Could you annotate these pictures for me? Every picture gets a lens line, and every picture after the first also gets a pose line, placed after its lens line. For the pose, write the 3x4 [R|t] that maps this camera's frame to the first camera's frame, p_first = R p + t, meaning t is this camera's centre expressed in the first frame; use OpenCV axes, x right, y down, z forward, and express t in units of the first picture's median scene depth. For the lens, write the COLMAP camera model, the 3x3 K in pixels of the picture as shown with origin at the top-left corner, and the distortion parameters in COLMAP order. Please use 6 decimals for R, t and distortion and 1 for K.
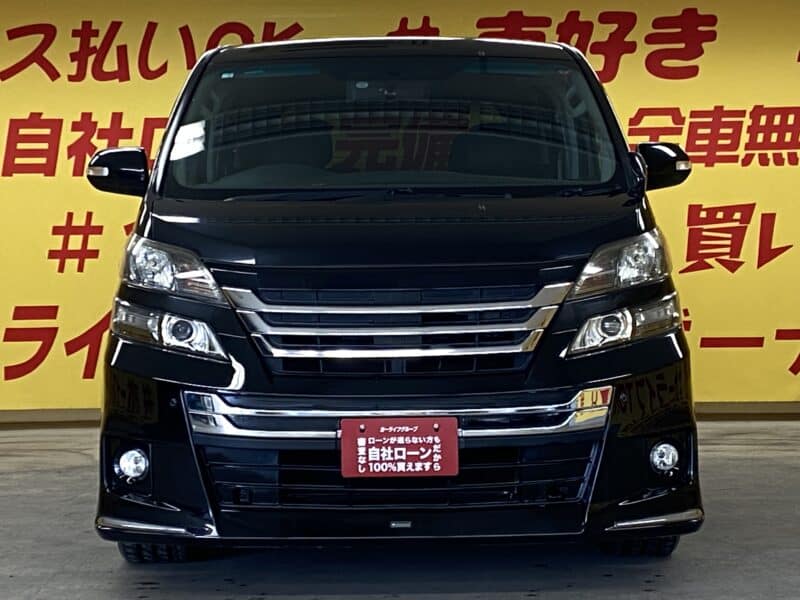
lens RADIAL K [[1938.5, 0, 396.0], [0, 1938.5, 296.7], [0, 0, 1]] dist [0.151651, 0.000000]
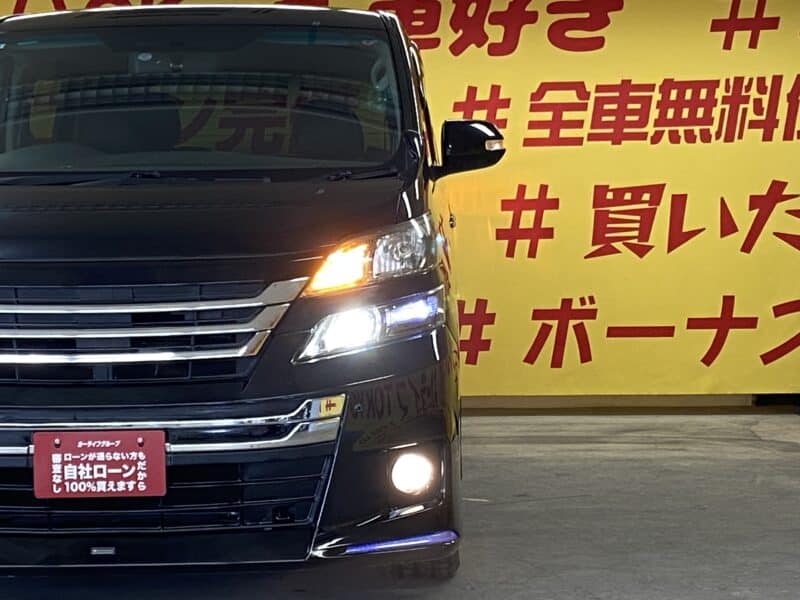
lens RADIAL K [[1938.5, 0, 399.4], [0, 1938.5, 299.6], [0, 0, 1]] dist [0.151651, 0.000000]
pose [[0.999417, -0.001974, -0.034093, 0.150619], [0.002425, 0.999910, 0.013186, -0.008122], [0.034064, -0.013261, 0.999332, 0.102998]]
